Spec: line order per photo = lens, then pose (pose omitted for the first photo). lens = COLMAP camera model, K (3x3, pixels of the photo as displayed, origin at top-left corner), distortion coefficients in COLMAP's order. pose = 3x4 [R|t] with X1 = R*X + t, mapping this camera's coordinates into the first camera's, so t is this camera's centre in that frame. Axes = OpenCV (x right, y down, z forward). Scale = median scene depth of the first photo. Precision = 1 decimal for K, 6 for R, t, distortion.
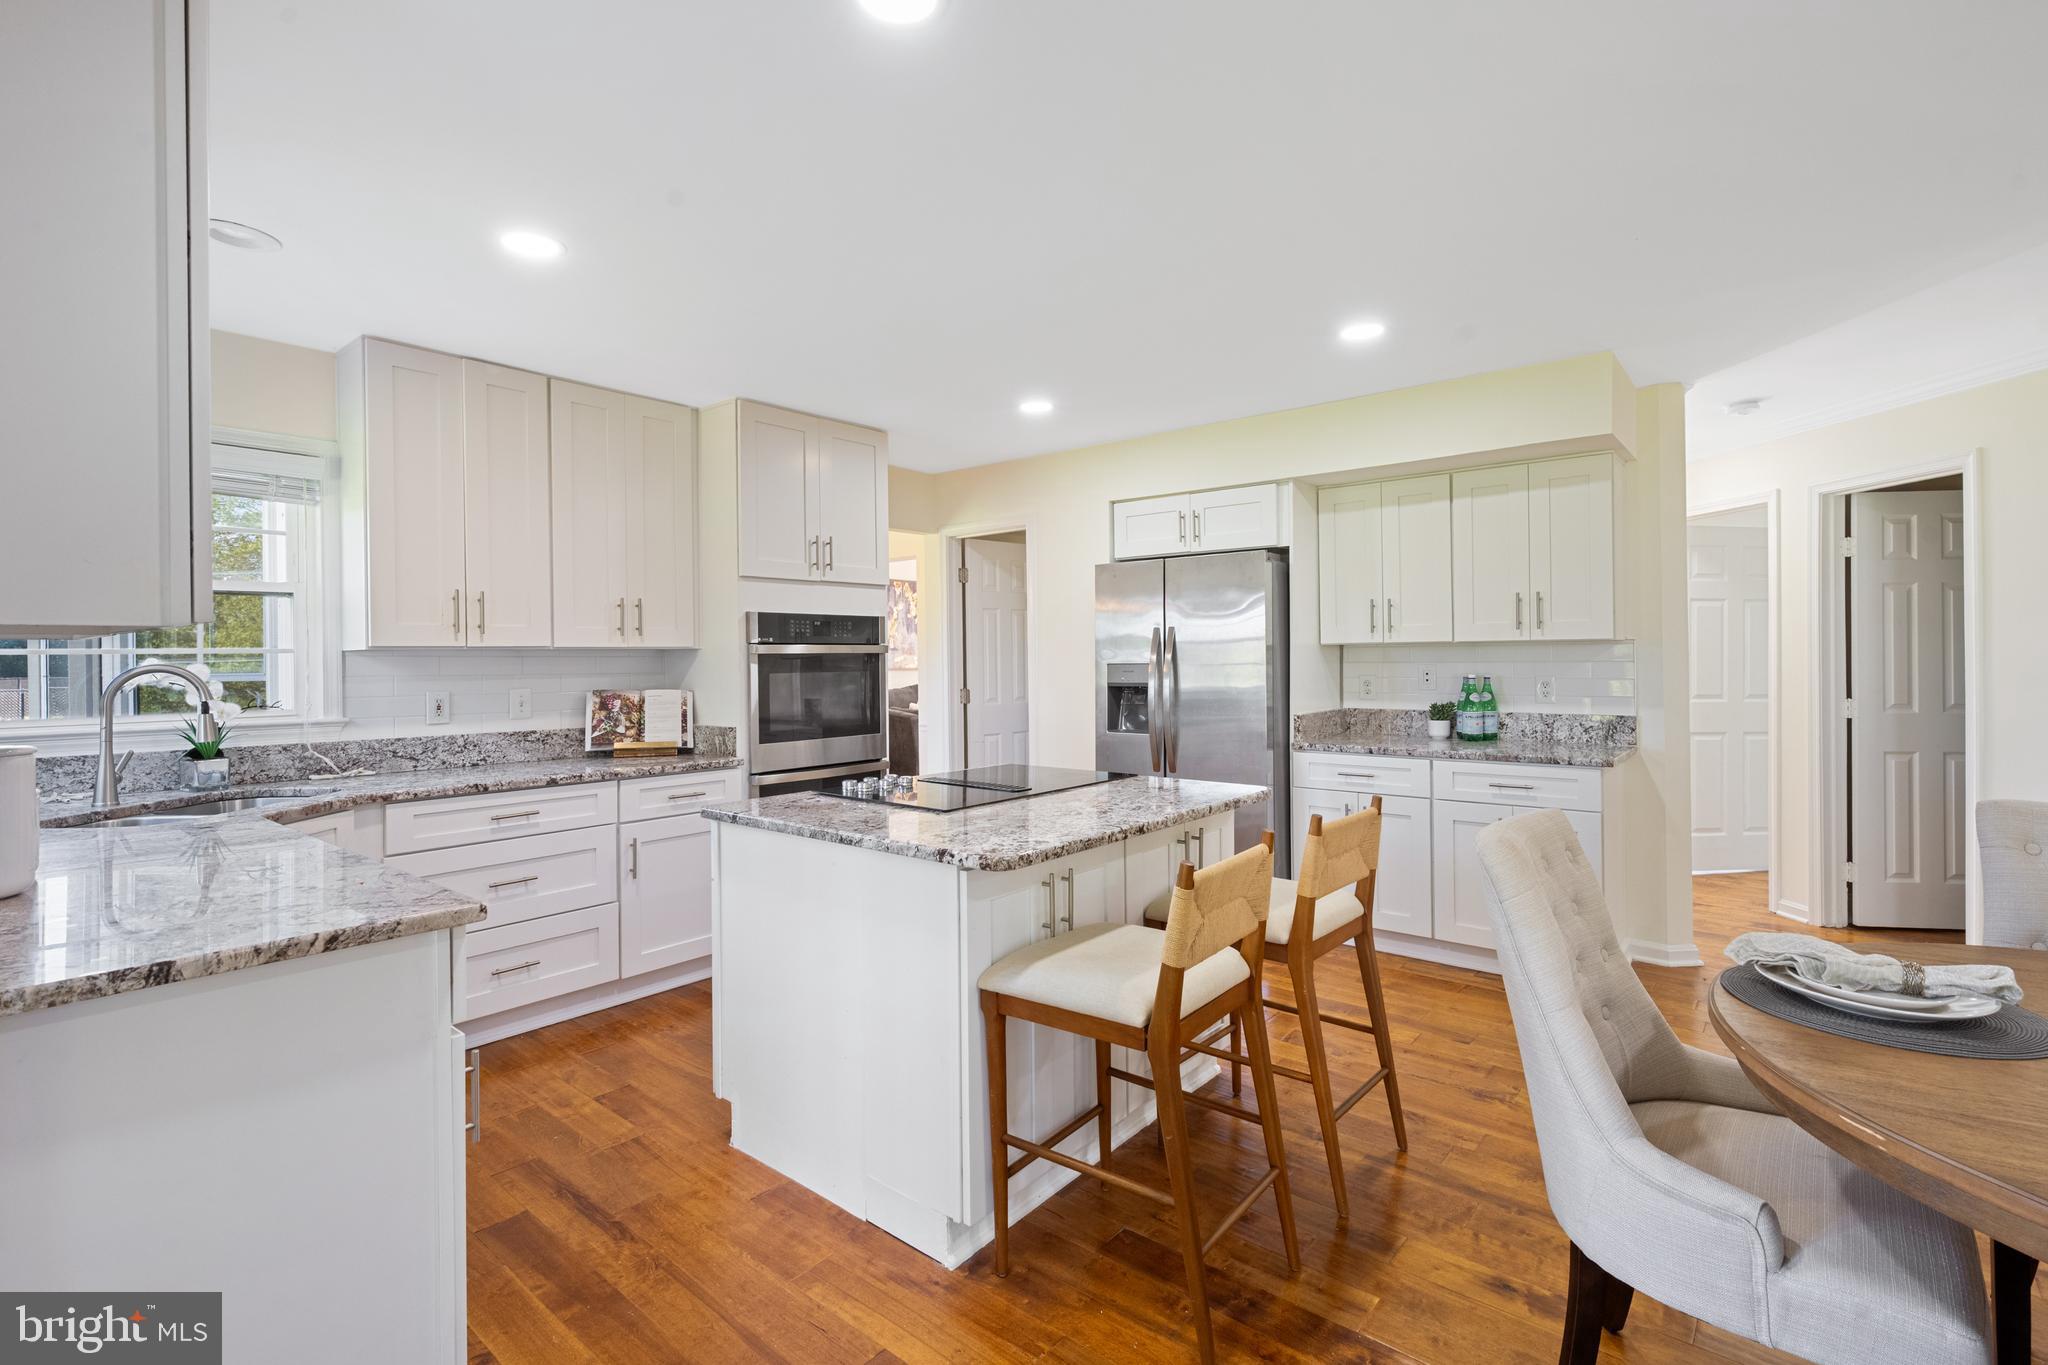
lens RADIAL K [[924.5, 0, 1004.7], [0, 924.5, 662.7], [0, 0, 1]] dist [0.003111, 0.000080]
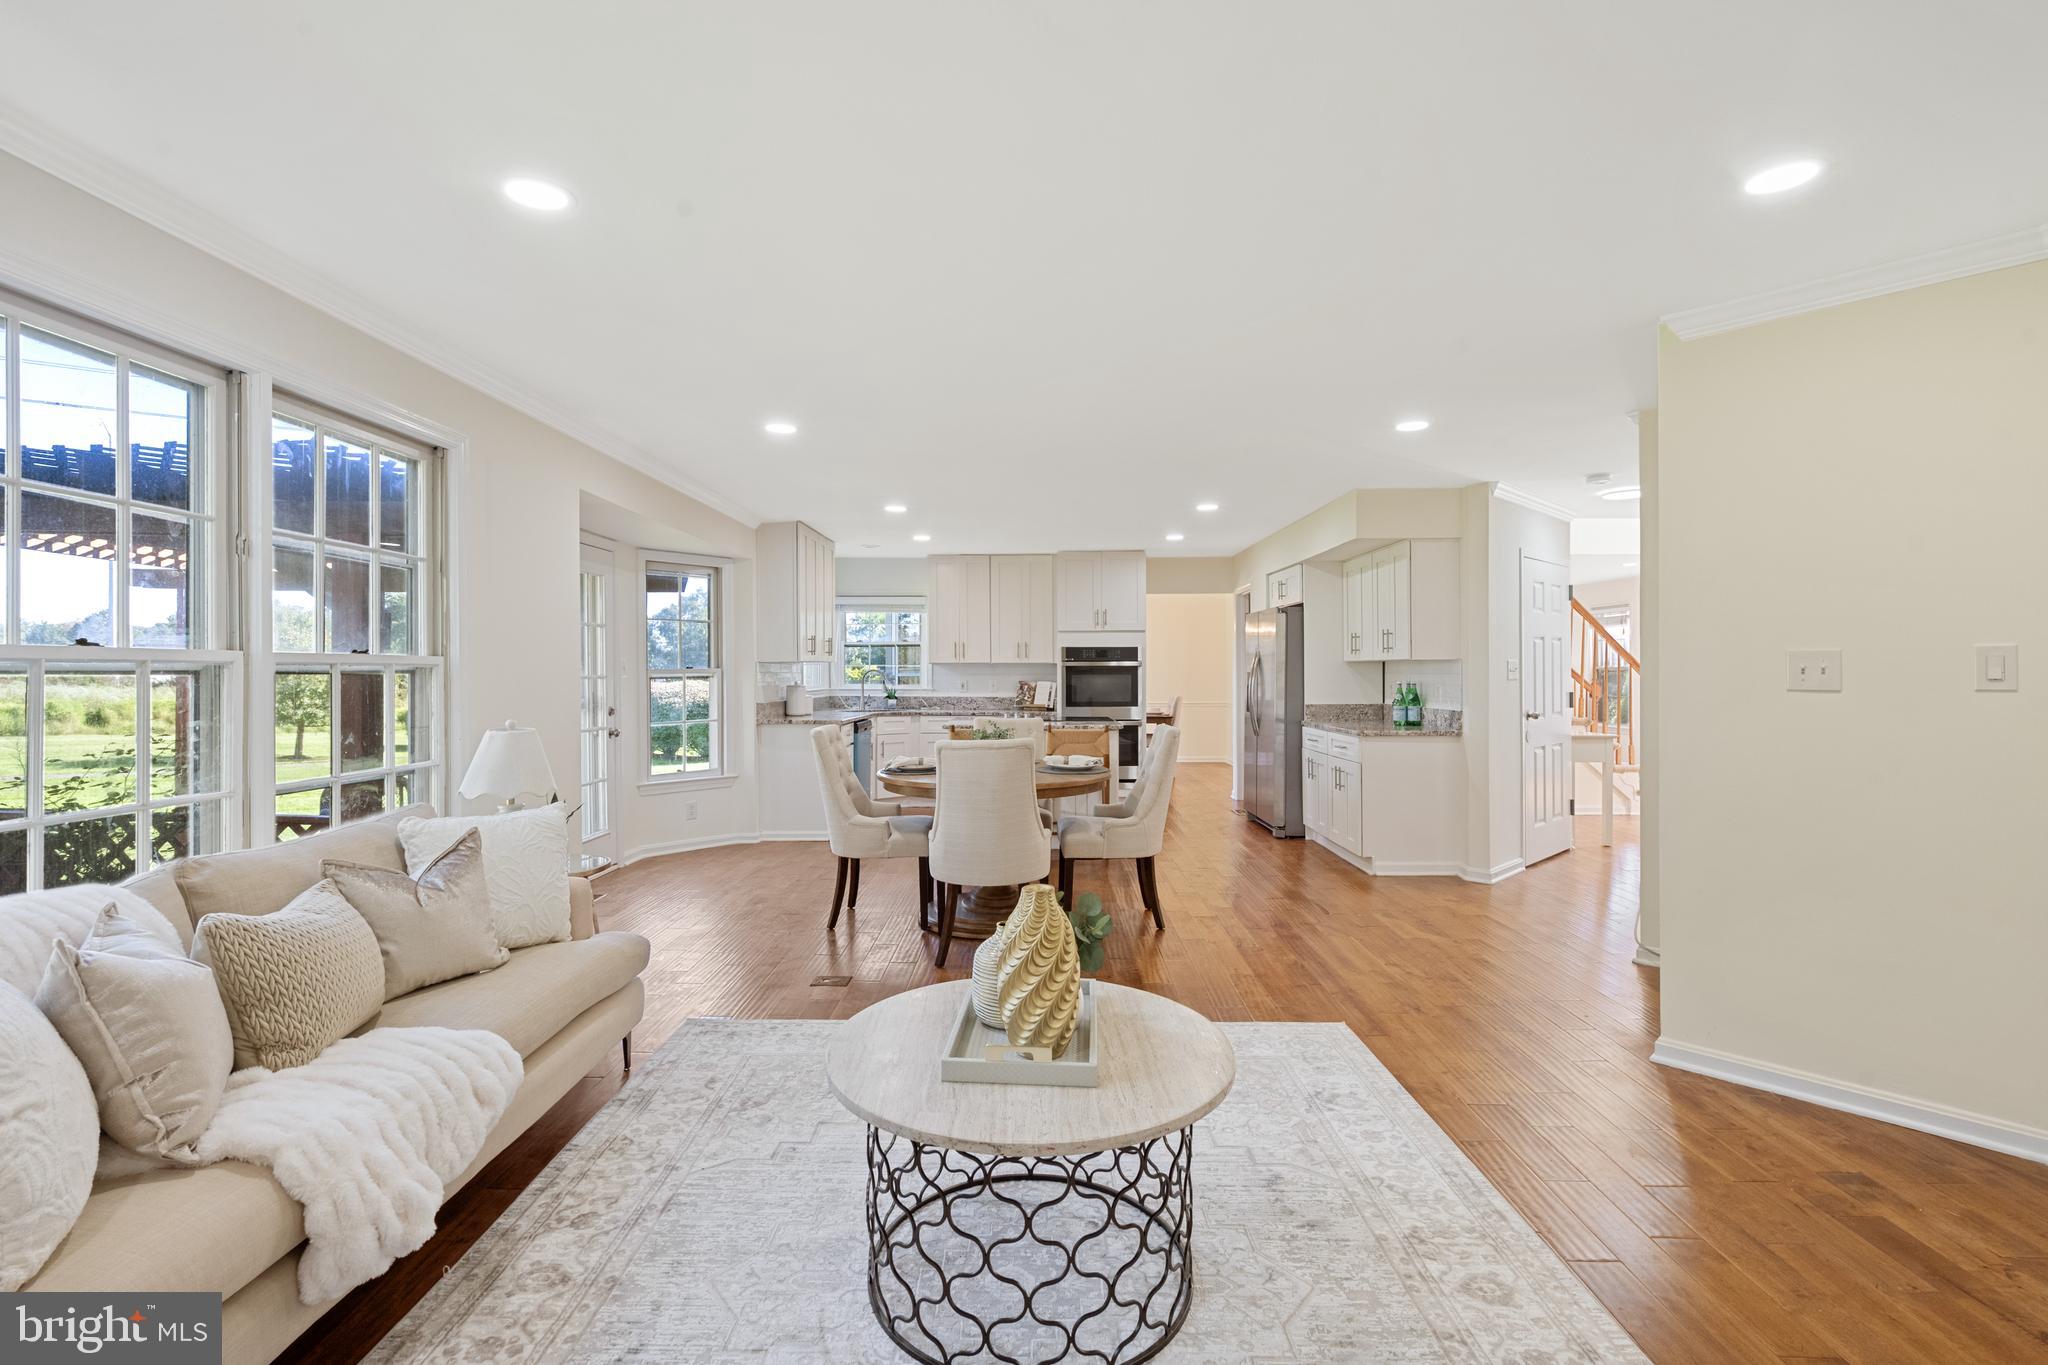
lens RADIAL K [[924.5, 0, 1013.1], [0, 924.5, 675.3], [0, 0, 1]] dist [0.003111, 0.000080]
pose [[0.622835, 0.011820, -0.782264, 1.387347], [-0.008759, 0.999929, 0.008136, -0.004032], [0.782304, 0.001784, 0.622894, -0.472844]]
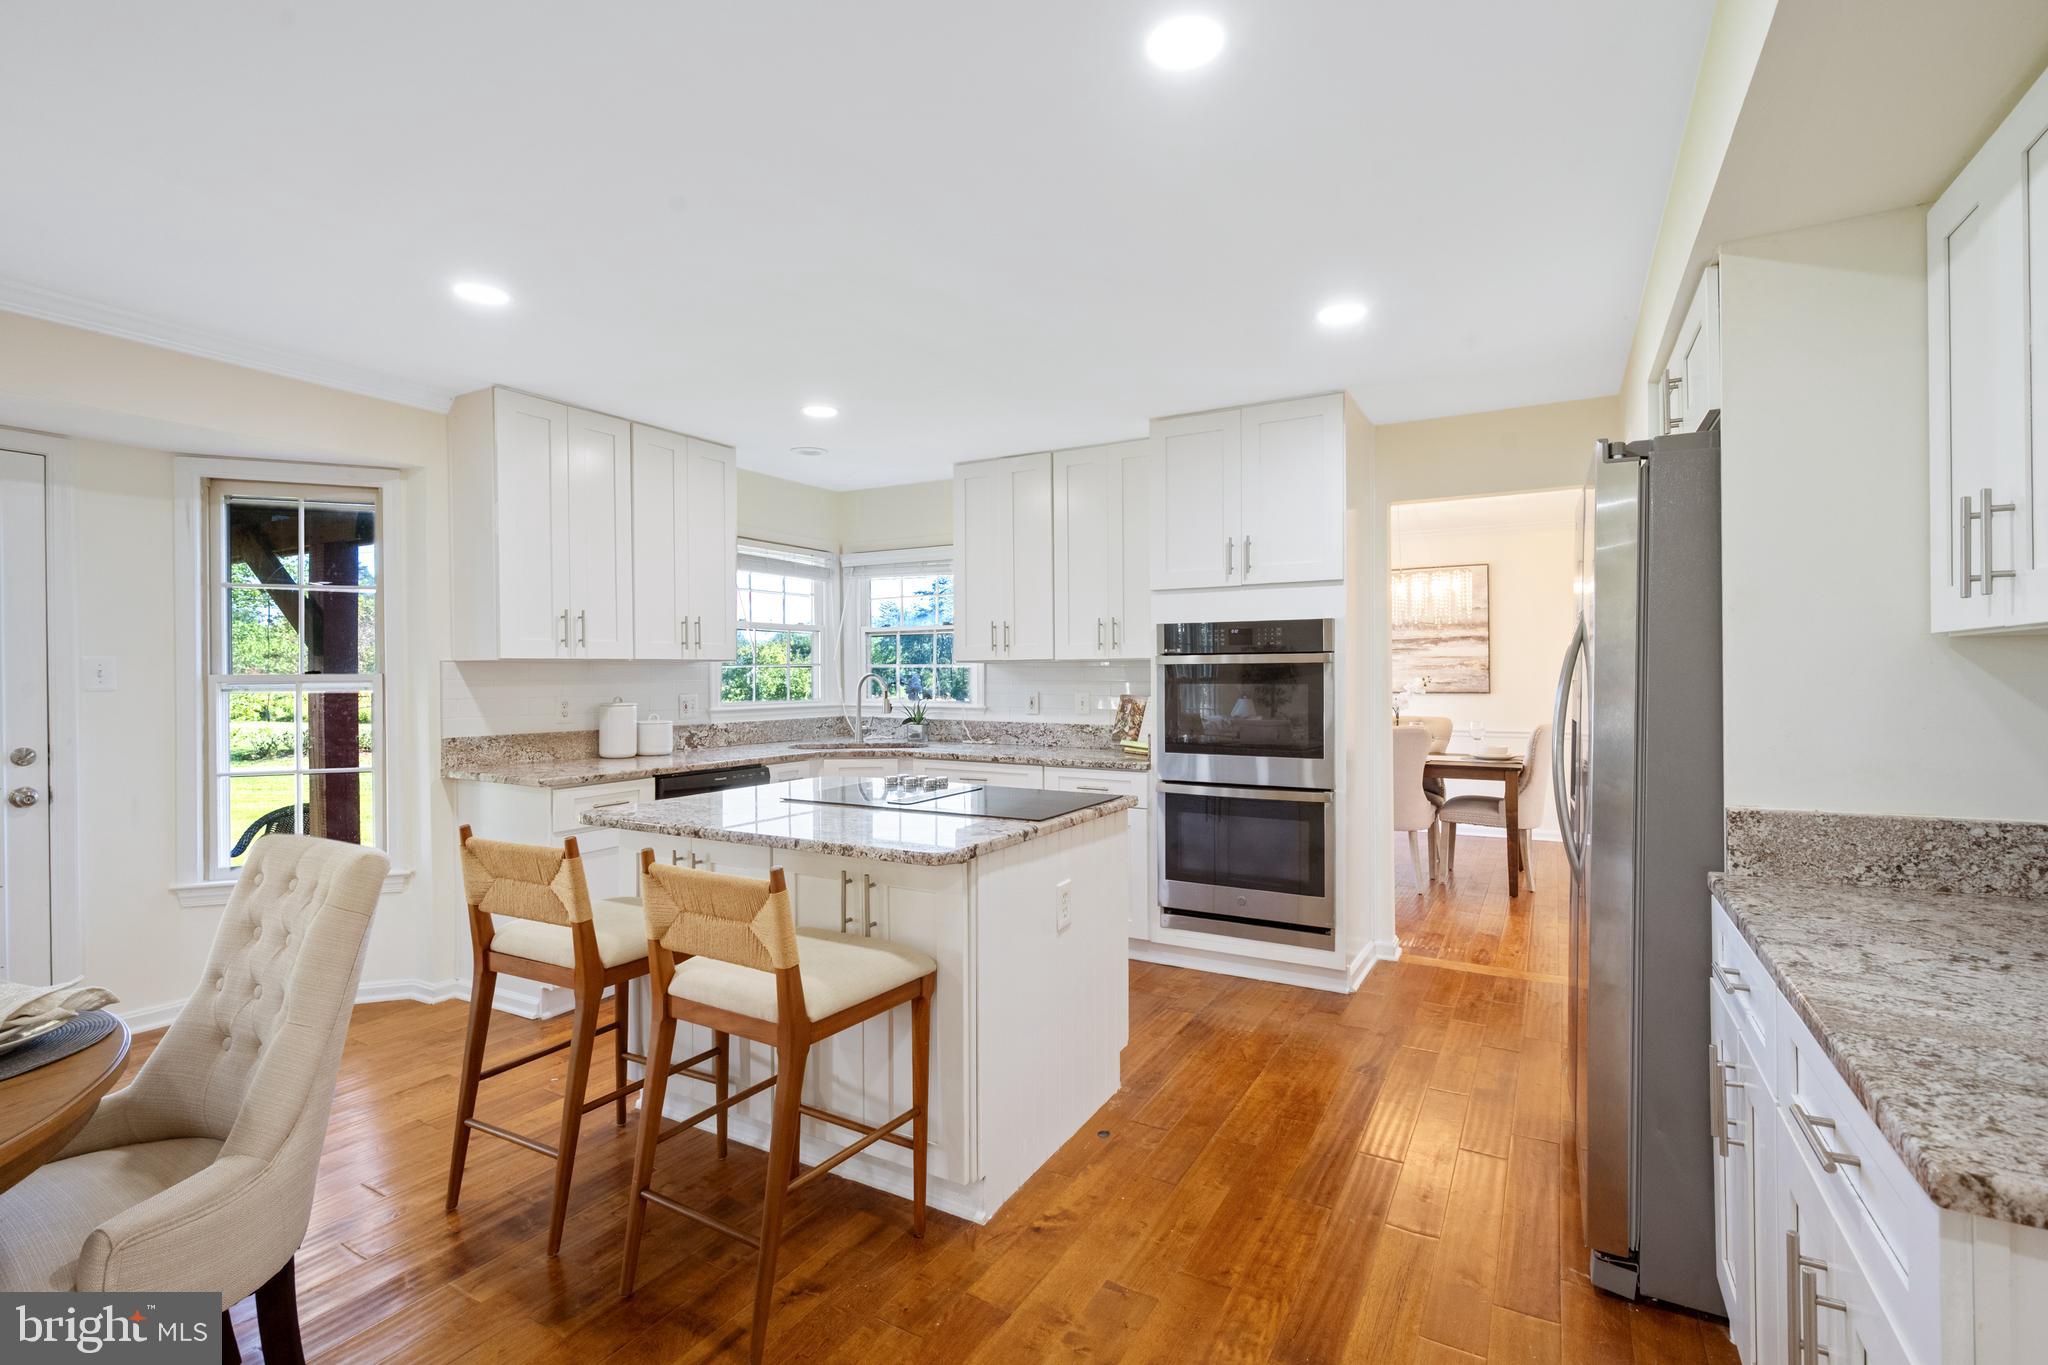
lens RADIAL K [[924.5, 0, 1028.7], [0, 924.5, 680.6], [0, 0, 1]] dist [0.003111, 0.000080]
pose [[0.188642, 0.015109, -0.981930, 0.721725], [-0.003701, 0.999885, 0.014674, -0.006395], [0.982039, 0.000866, 0.188676, 0.659156]]
